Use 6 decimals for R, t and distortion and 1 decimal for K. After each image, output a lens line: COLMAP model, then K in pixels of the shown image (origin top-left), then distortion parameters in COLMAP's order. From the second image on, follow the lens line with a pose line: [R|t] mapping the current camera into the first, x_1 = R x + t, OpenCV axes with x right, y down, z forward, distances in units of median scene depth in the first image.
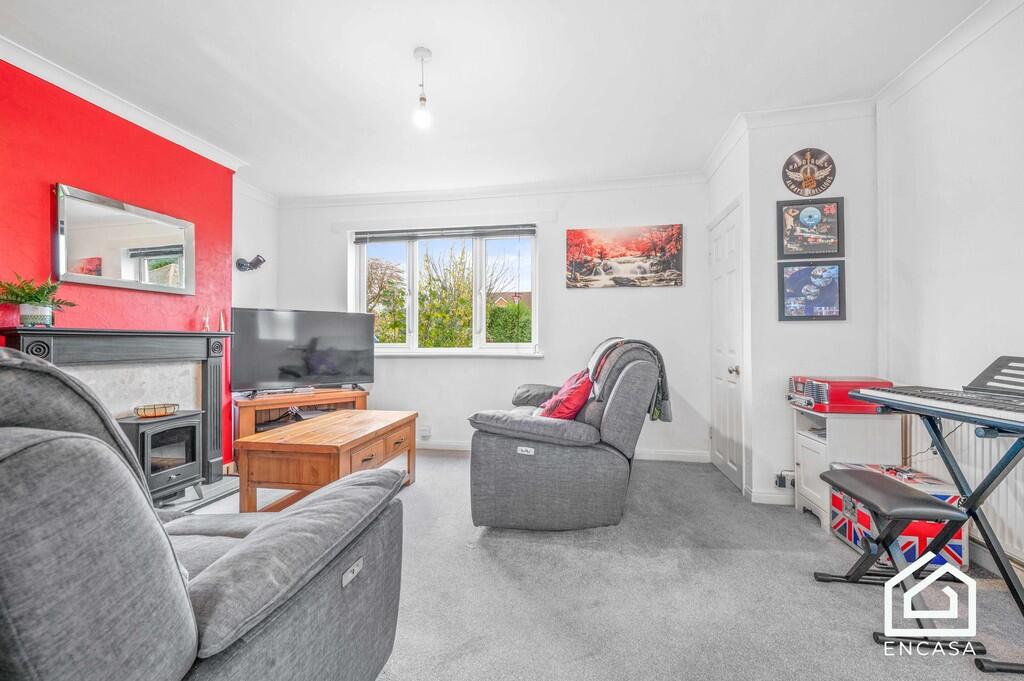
lens RADIAL K [[420.4, 0, 514.9], [0, 420.4, 341.3], [0, 0, 1]] dist [-0.000334, -0.000288]
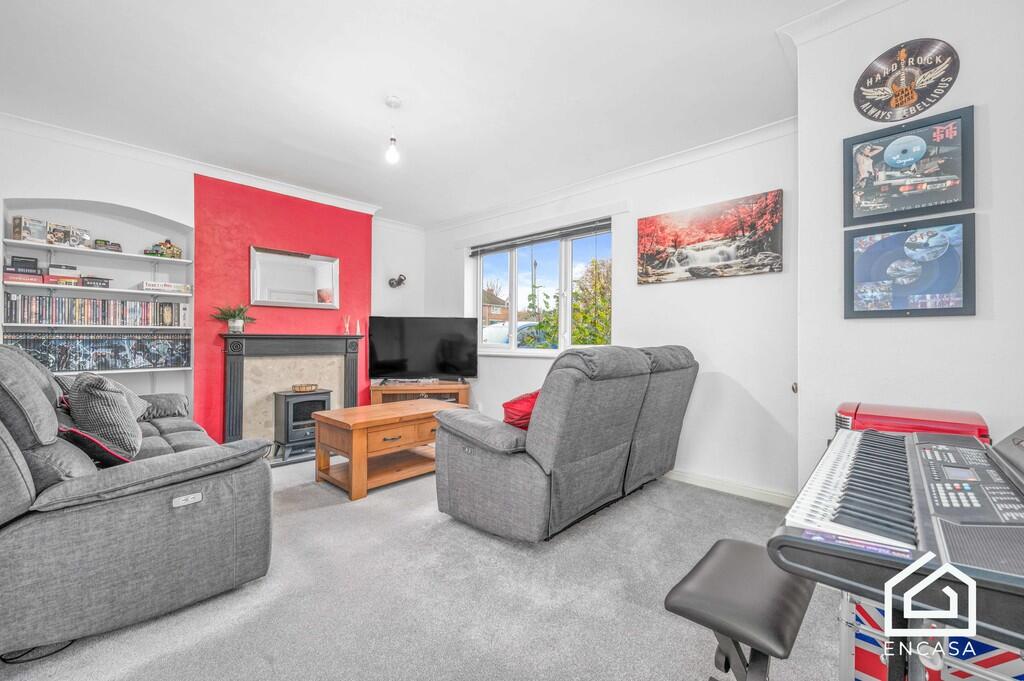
lens RADIAL K [[420.4, 0, 514.5], [0, 420.4, 341.9], [0, 0, 1]] dist [-0.000334, -0.000288]
pose [[0.835046, 0.008856, -0.550109, 0.555786], [-0.005654, 0.999956, 0.007515, -0.013461], [0.550151, -0.003165, 0.835059, 0.152438]]
